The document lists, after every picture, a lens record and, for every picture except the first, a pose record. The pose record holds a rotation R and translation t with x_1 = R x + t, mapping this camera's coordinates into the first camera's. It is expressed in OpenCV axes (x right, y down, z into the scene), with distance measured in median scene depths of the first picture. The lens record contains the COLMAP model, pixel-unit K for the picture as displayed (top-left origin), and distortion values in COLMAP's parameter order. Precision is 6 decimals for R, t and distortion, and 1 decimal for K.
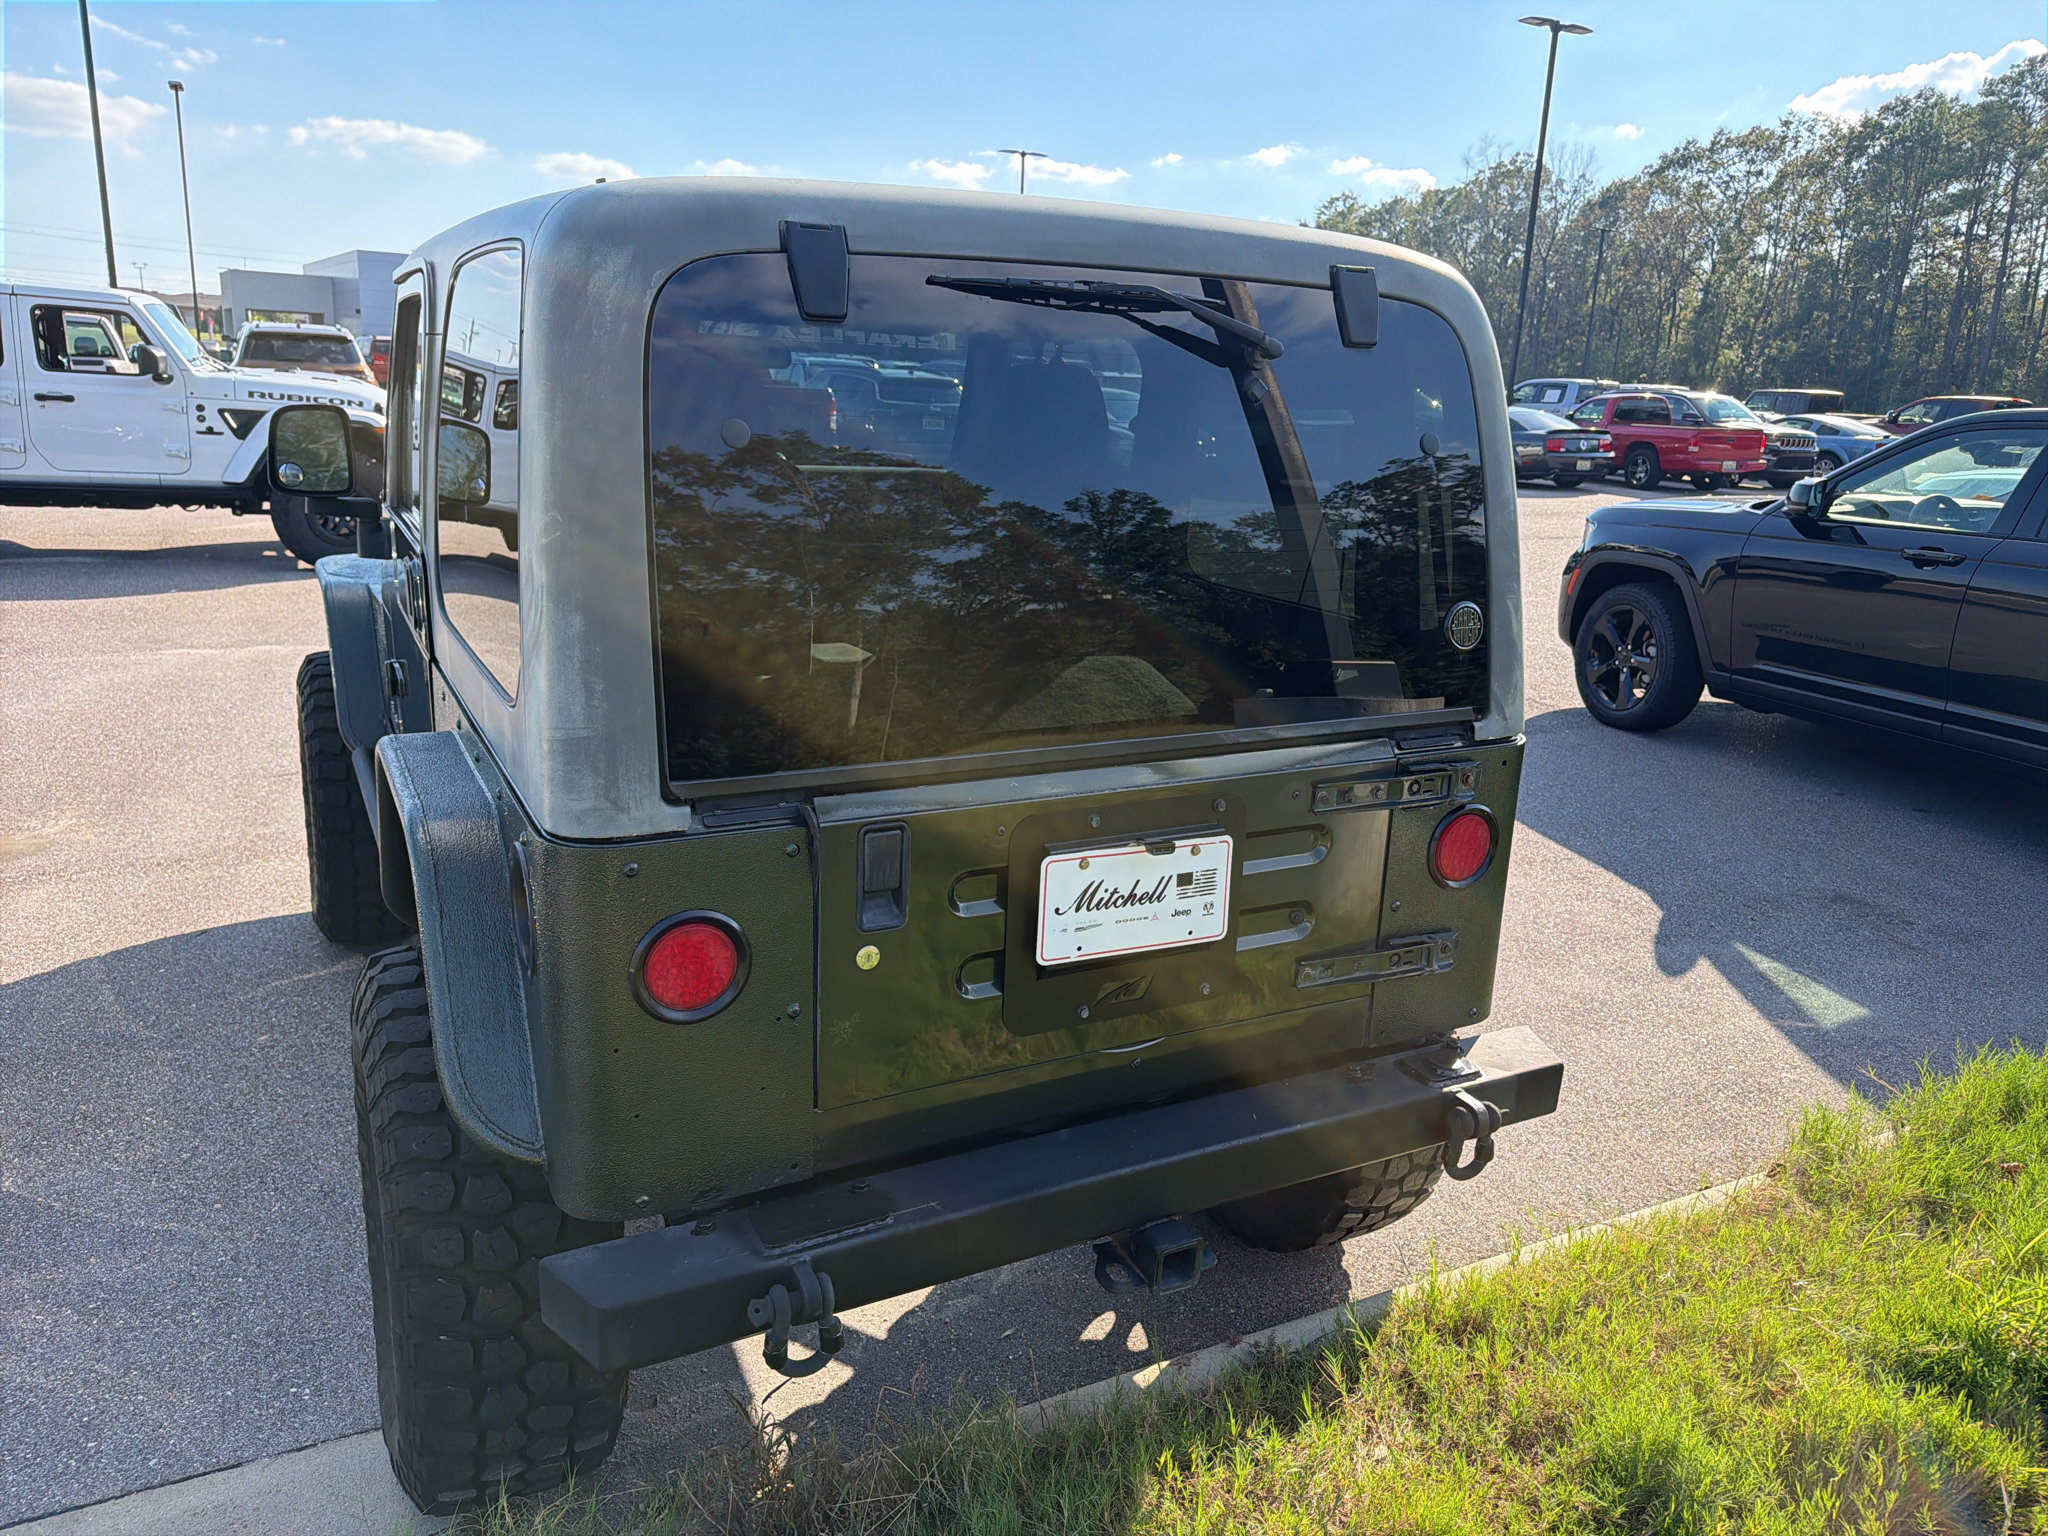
lens RADIAL K [[1446.2, 0, 1036.0], [0, 1446.2, 784.5], [0, 0, 1]] dist [0.034941, -0.044352]
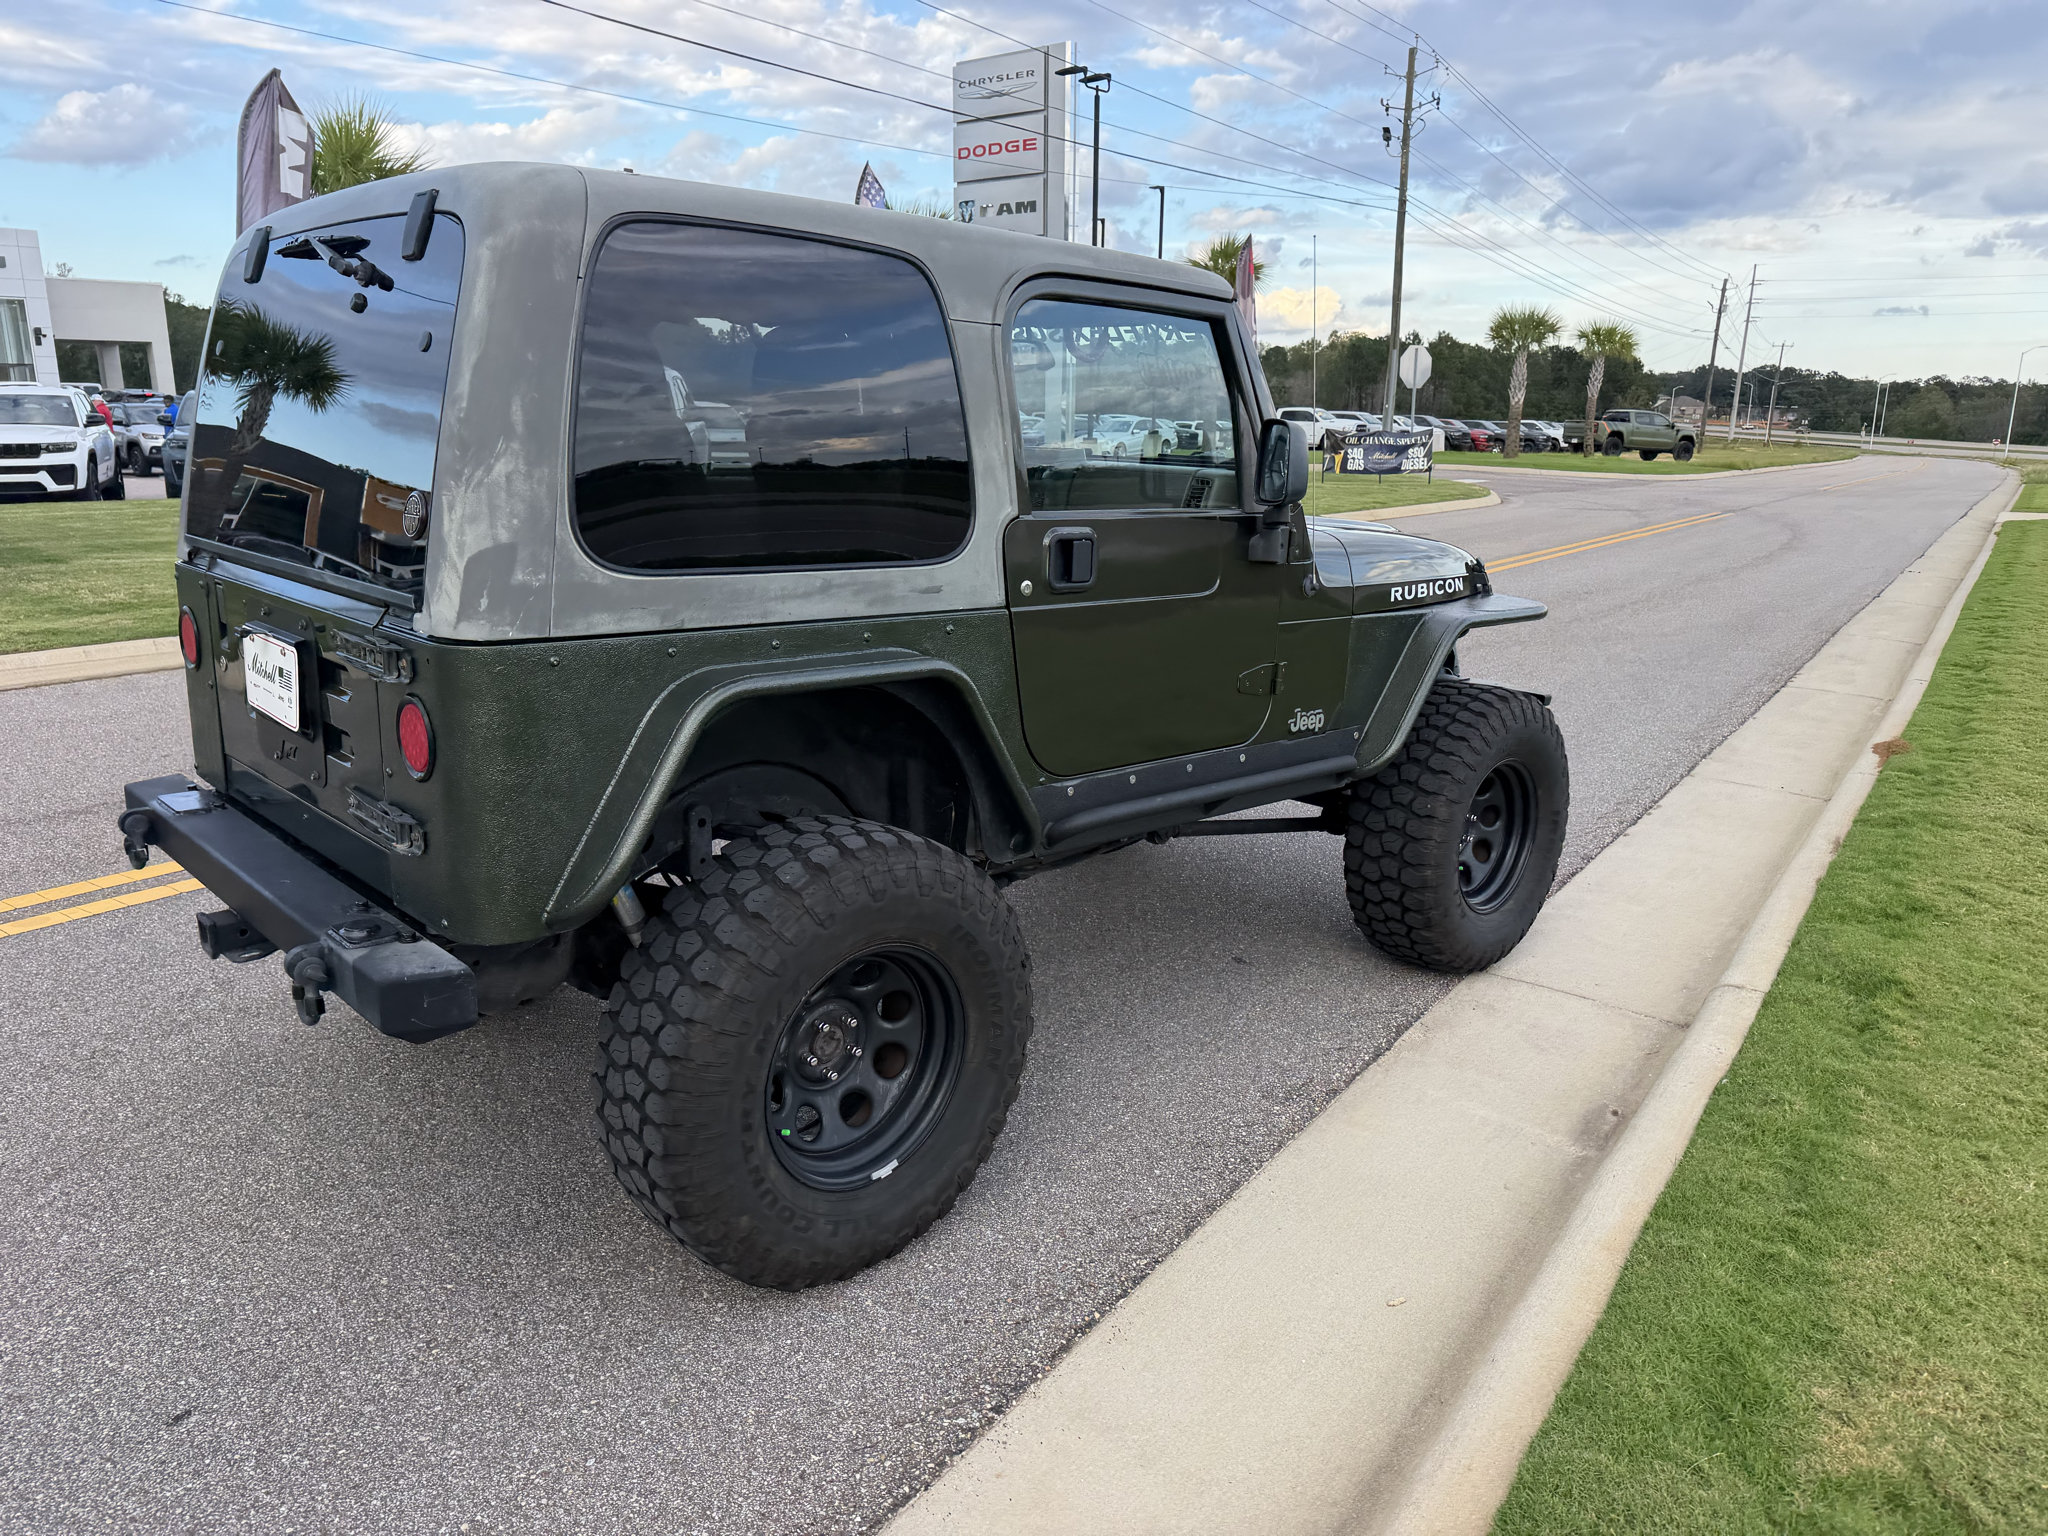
lens RADIAL K [[1446.2, 0, 1027.4], [0, 1446.2, 789.8], [0, 0, 1]] dist [0.034941, -0.044352]
pose [[0.276736, 0.205074, -0.938809, 1.569281], [-0.291838, 0.948755, 0.121221, -0.193838], [0.915559, 0.240434, 0.322403, 1.223009]]
